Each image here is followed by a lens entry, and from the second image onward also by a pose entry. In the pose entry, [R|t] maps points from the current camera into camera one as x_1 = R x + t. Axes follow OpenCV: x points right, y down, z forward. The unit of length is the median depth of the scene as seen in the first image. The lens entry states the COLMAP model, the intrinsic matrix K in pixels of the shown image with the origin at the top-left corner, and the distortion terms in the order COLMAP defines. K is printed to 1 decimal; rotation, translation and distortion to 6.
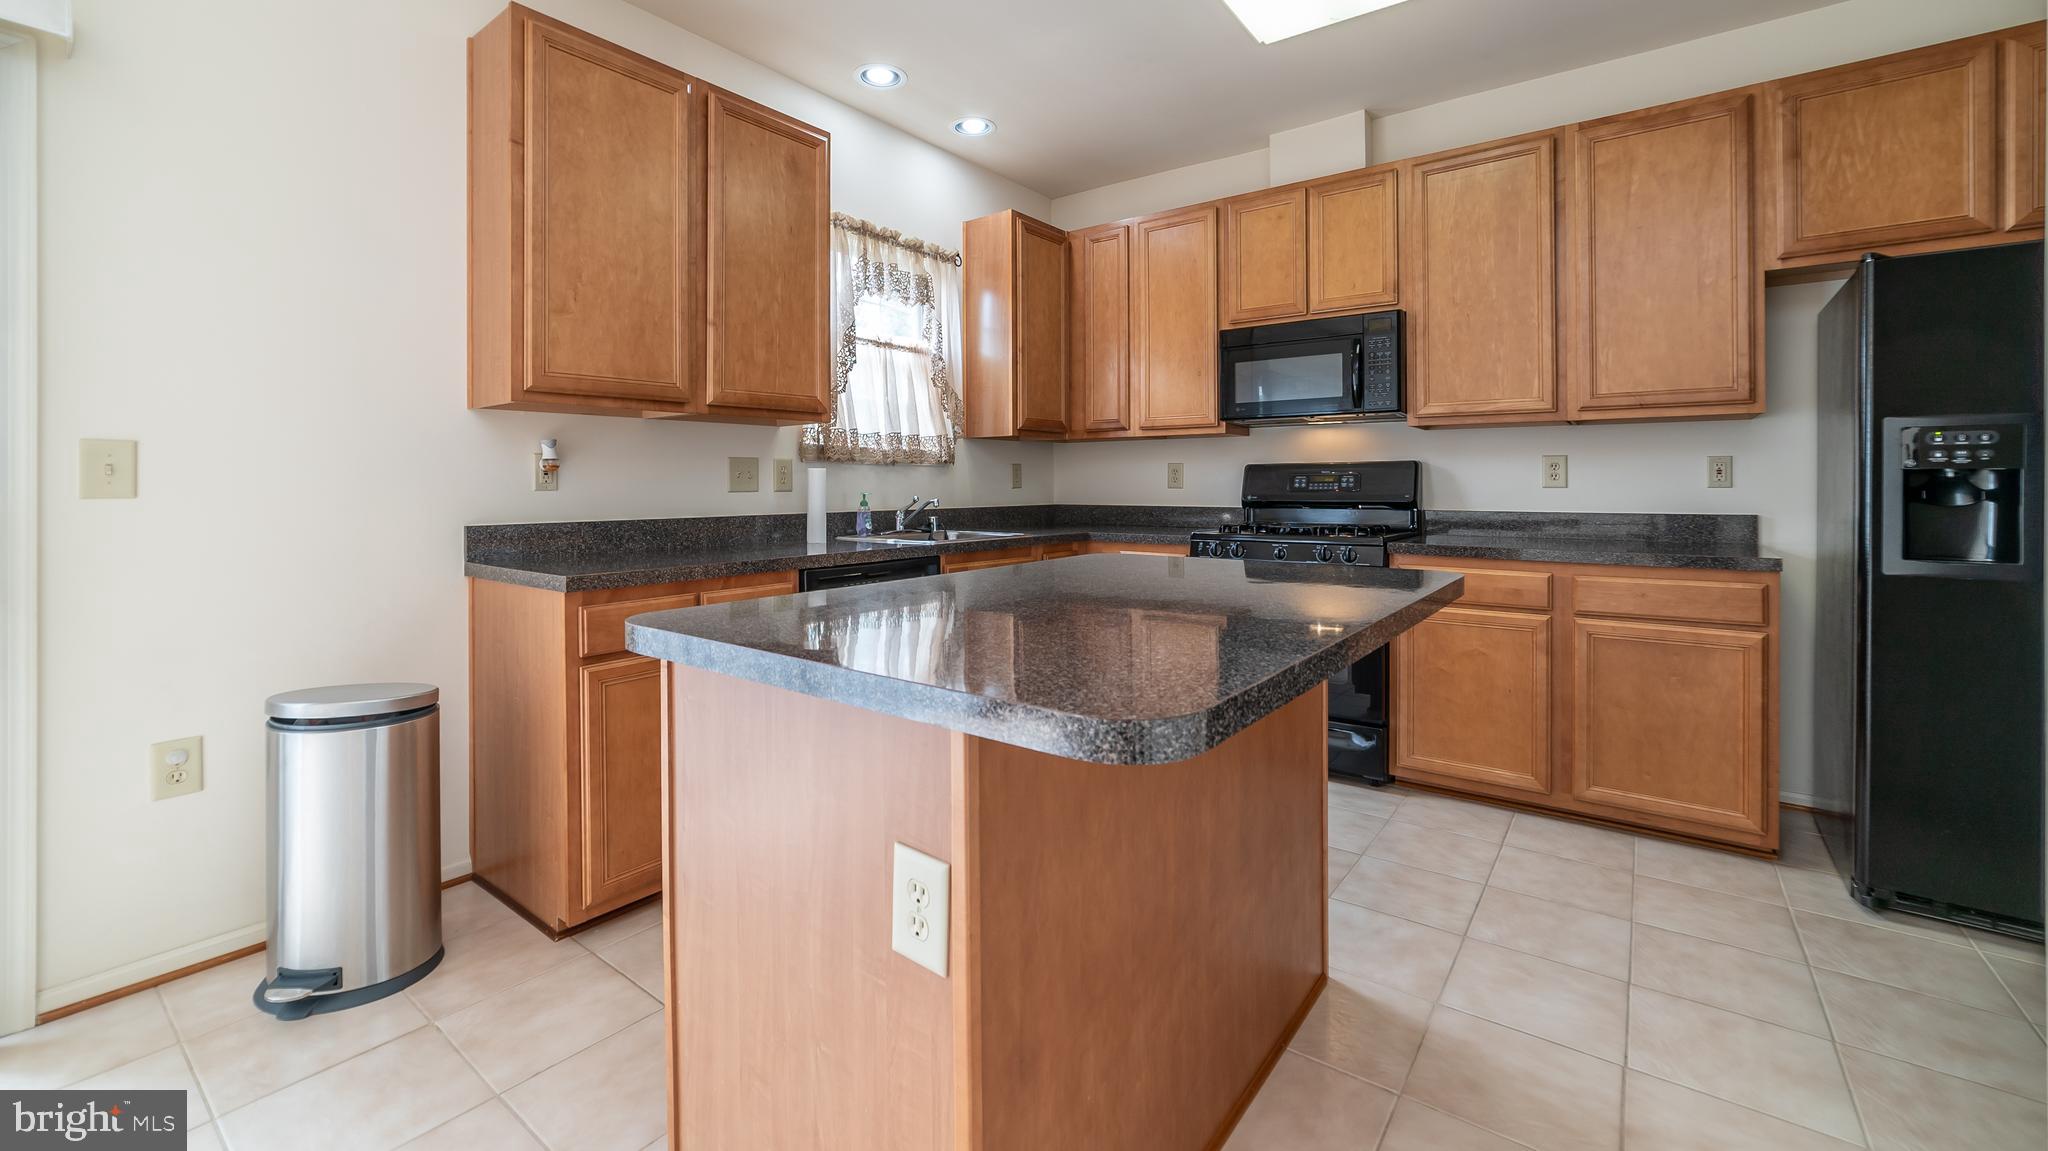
lens RADIAL K [[818.4, 0, 1065.3], [0, 818.4, 481.9], [0, 0, 1]] dist [-0.014872, 0.004914]
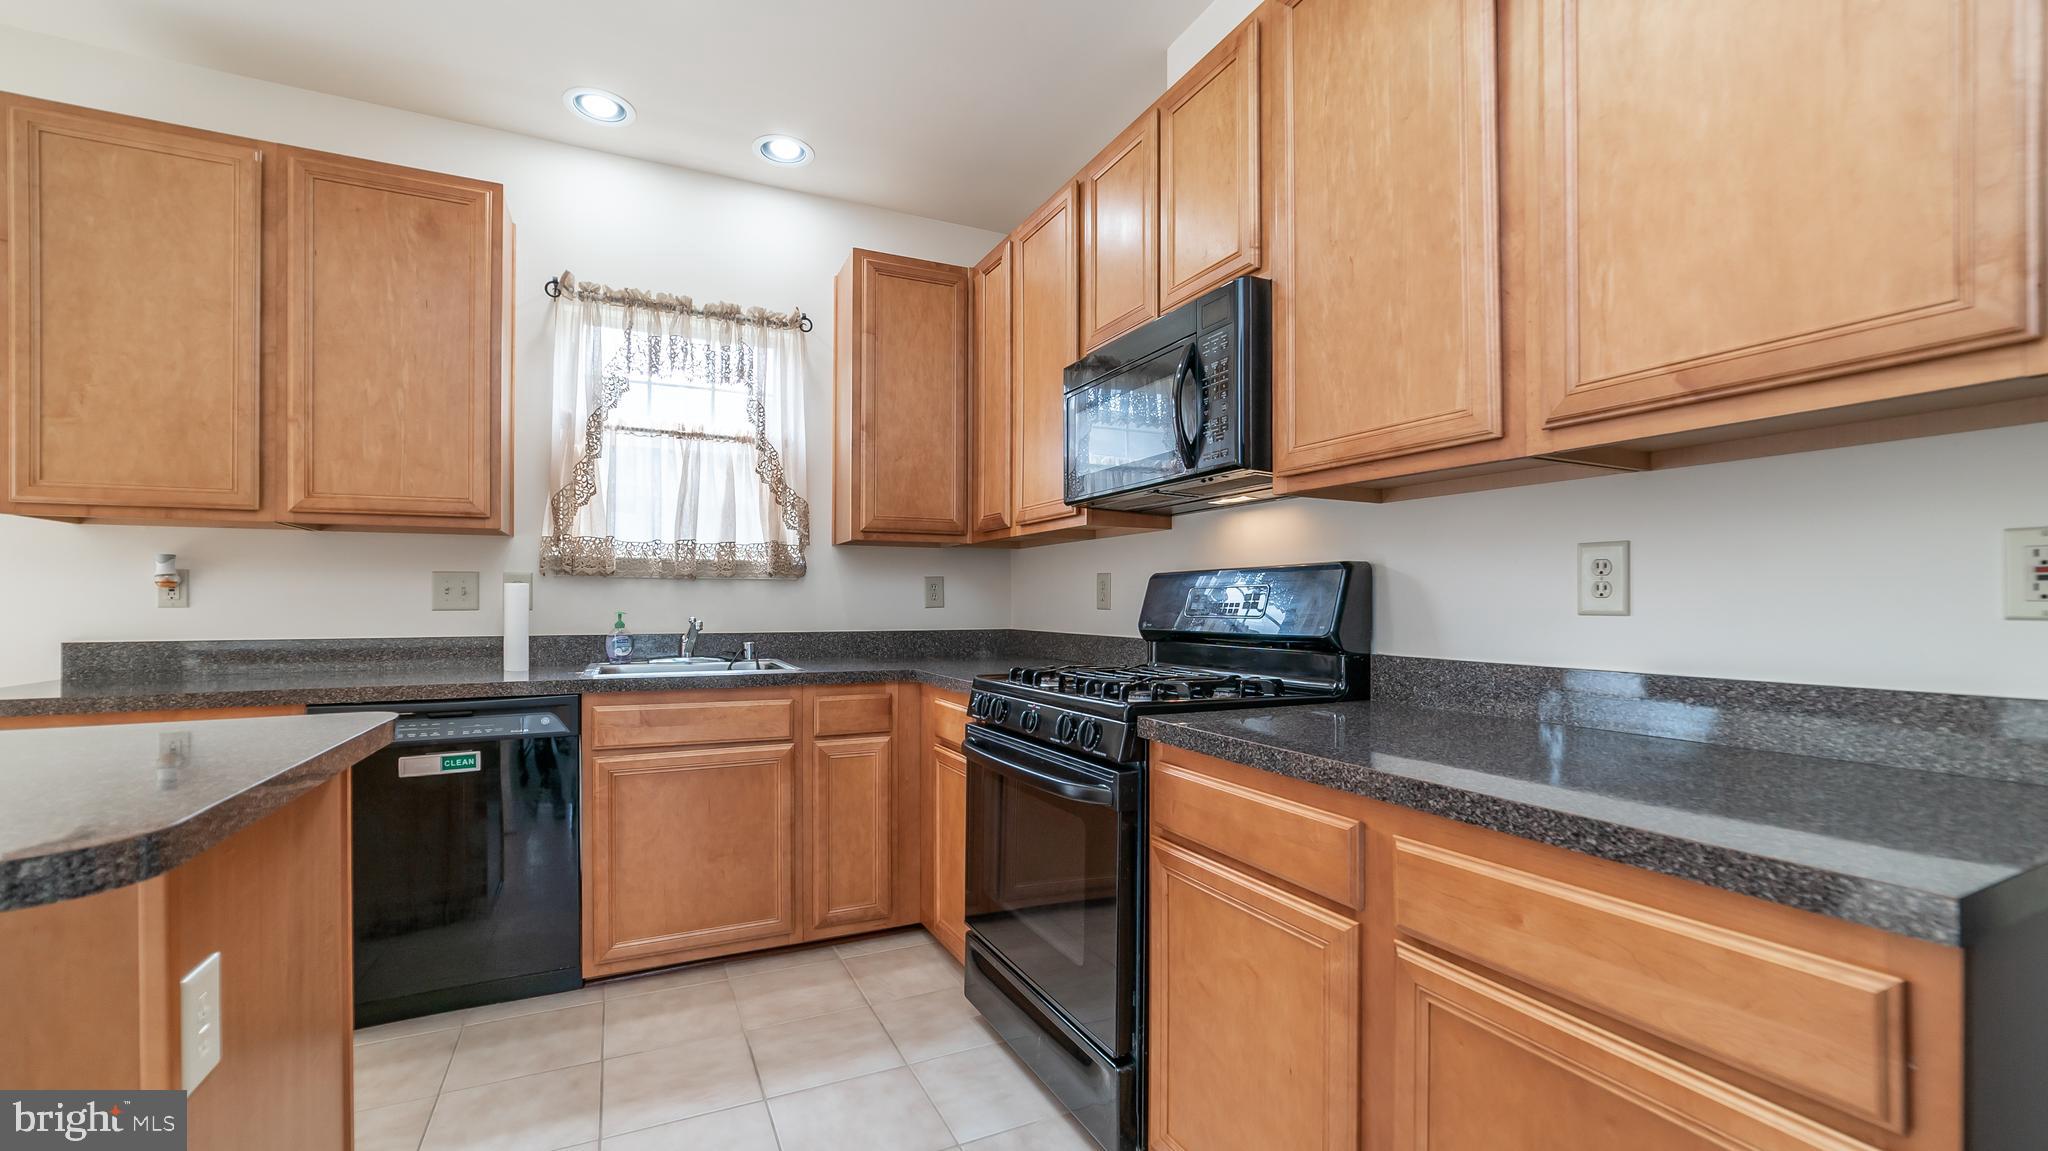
lens RADIAL K [[818.4, 0, 1041.4], [0, 818.4, 595.1], [0, 0, 1]] dist [-0.014872, 0.004914]
pose [[0.885222, 0.000784, -0.465167, 0.593248], [-0.001917, 0.999996, -0.001963, -0.003195], [0.465164, 0.002629, 0.885221, 0.516745]]
